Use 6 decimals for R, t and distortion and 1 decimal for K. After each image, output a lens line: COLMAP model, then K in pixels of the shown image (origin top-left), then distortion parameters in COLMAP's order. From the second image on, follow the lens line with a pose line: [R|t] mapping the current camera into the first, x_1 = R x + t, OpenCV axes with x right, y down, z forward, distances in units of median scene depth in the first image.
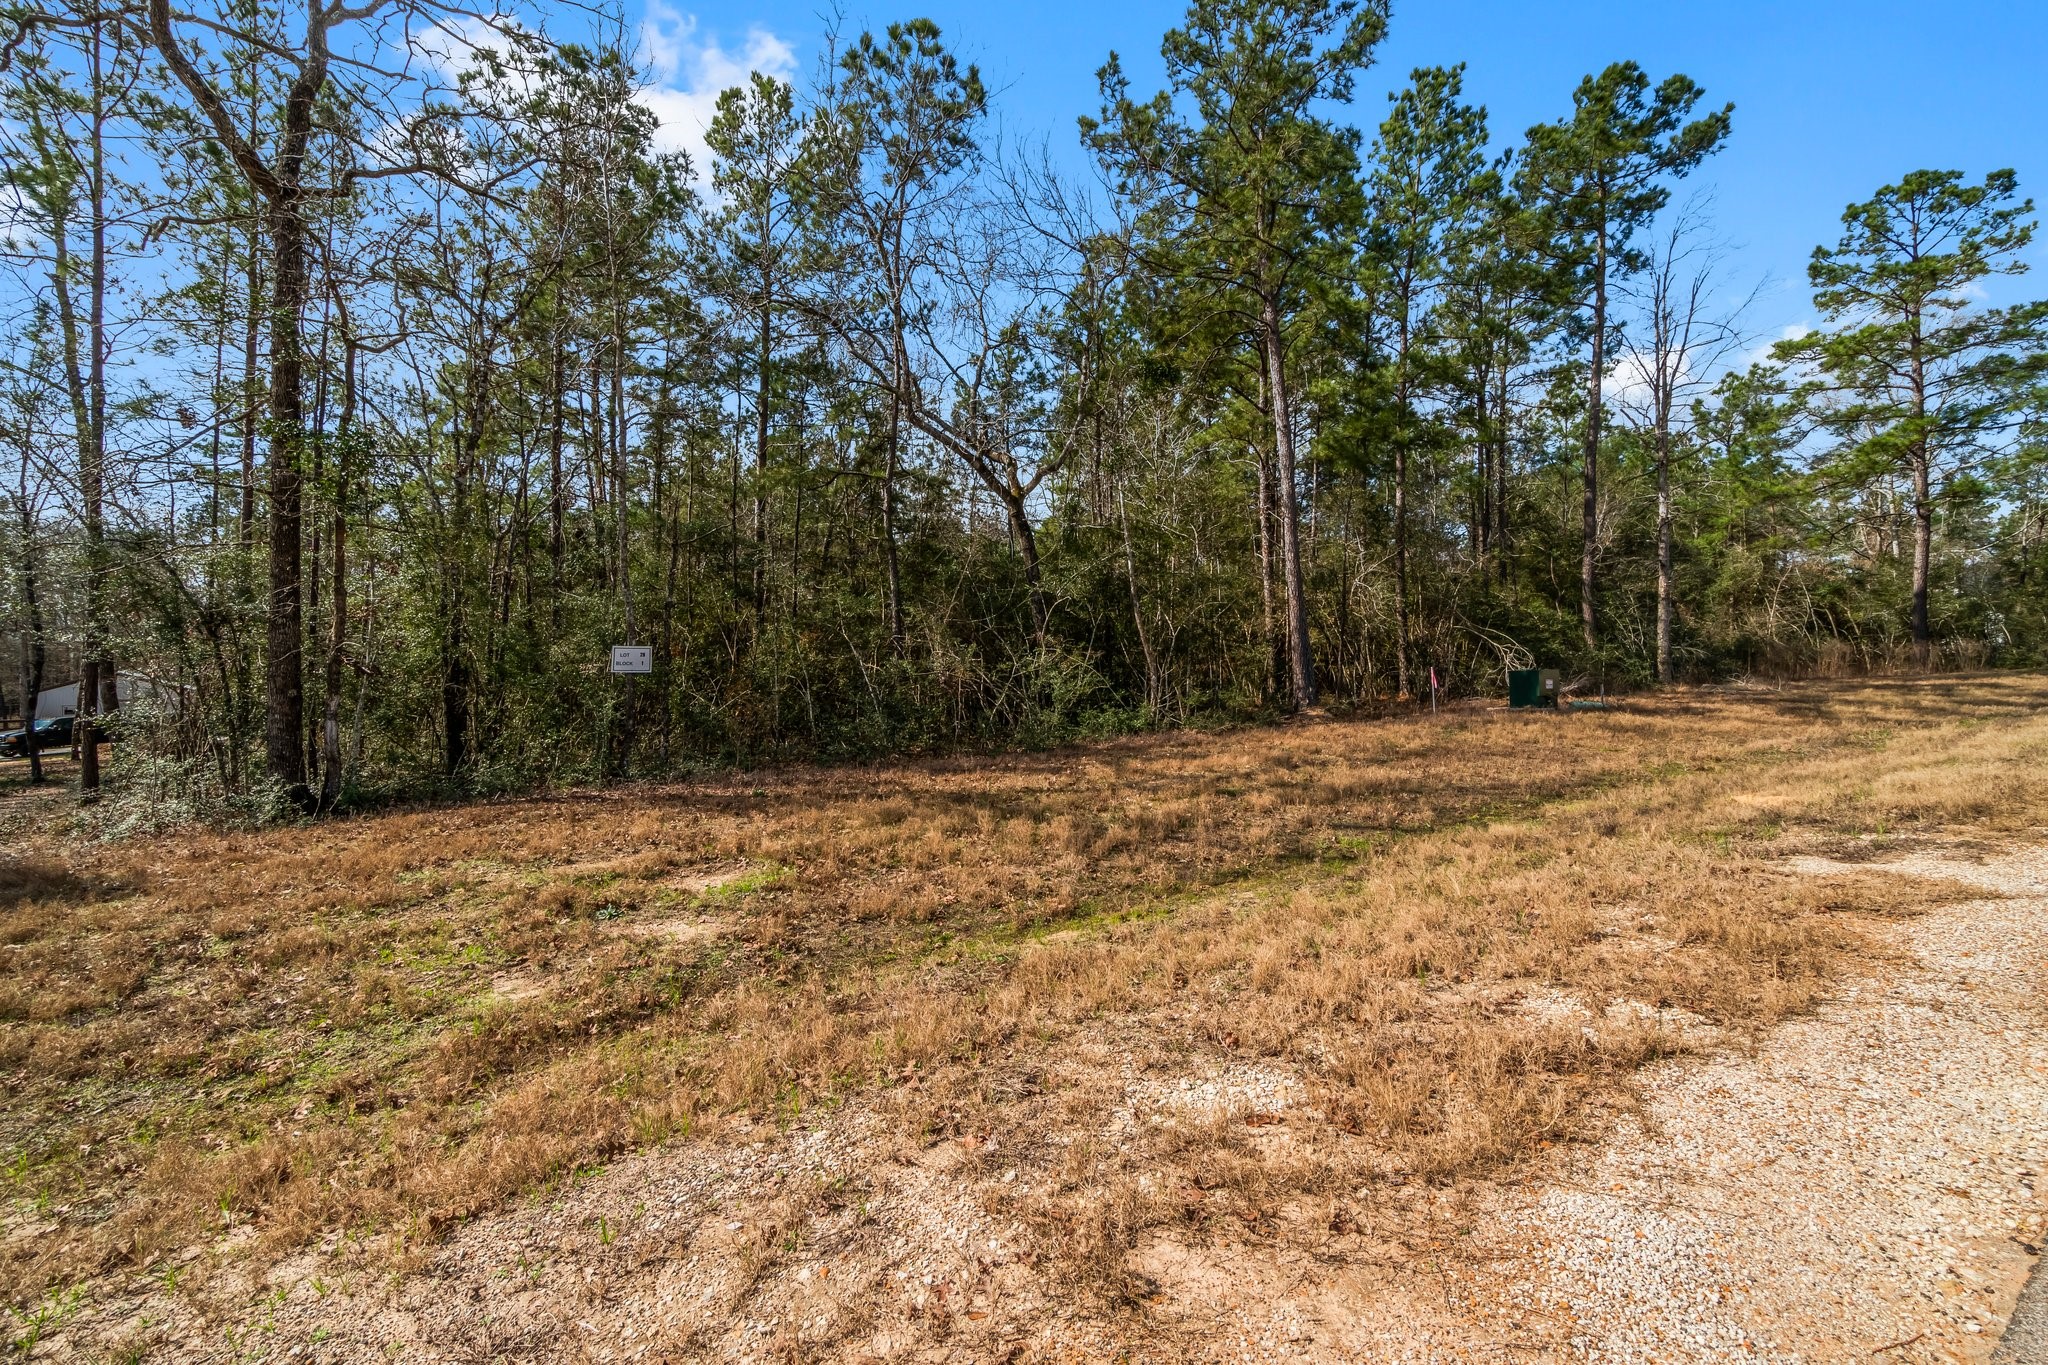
lens RADIAL K [[866.7, 0, 1031.2], [0, 866.7, 731.8], [0, 0, 1]] dist [-0.014343, 0.000271]
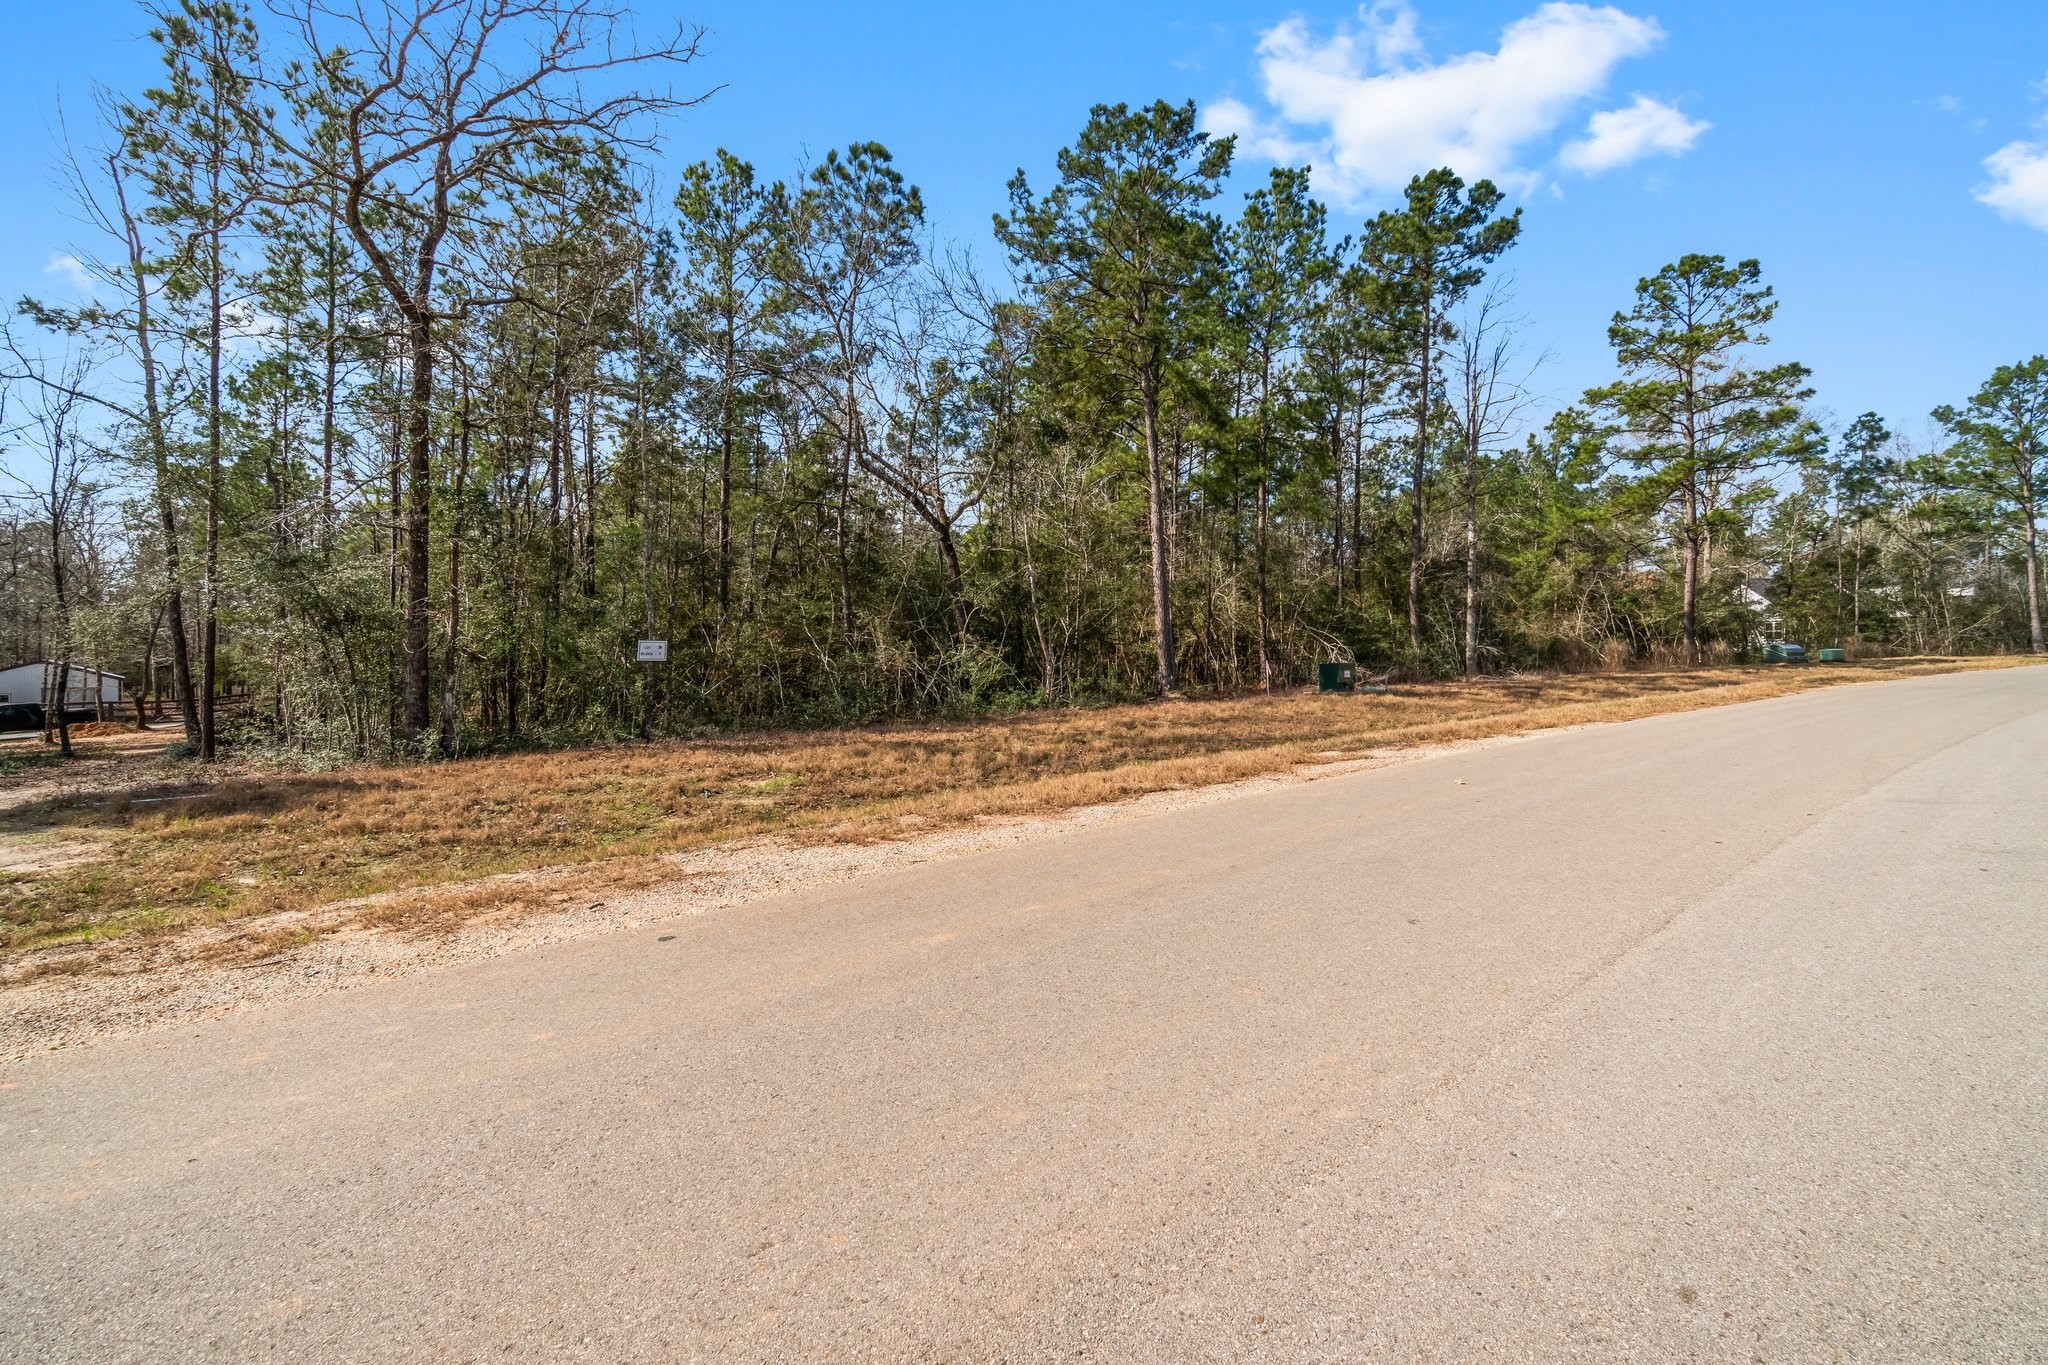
lens RADIAL K [[866.7, 0, 1031.2], [0, 866.7, 731.8], [0, 0, 1]] dist [-0.014343, 0.000271]
pose [[0.996761, -0.001099, 0.080417, 0.006872], [0.000547, 0.999976, 0.006887, 0.016948], [-0.080422, -0.006820, 0.996738, -0.198964]]
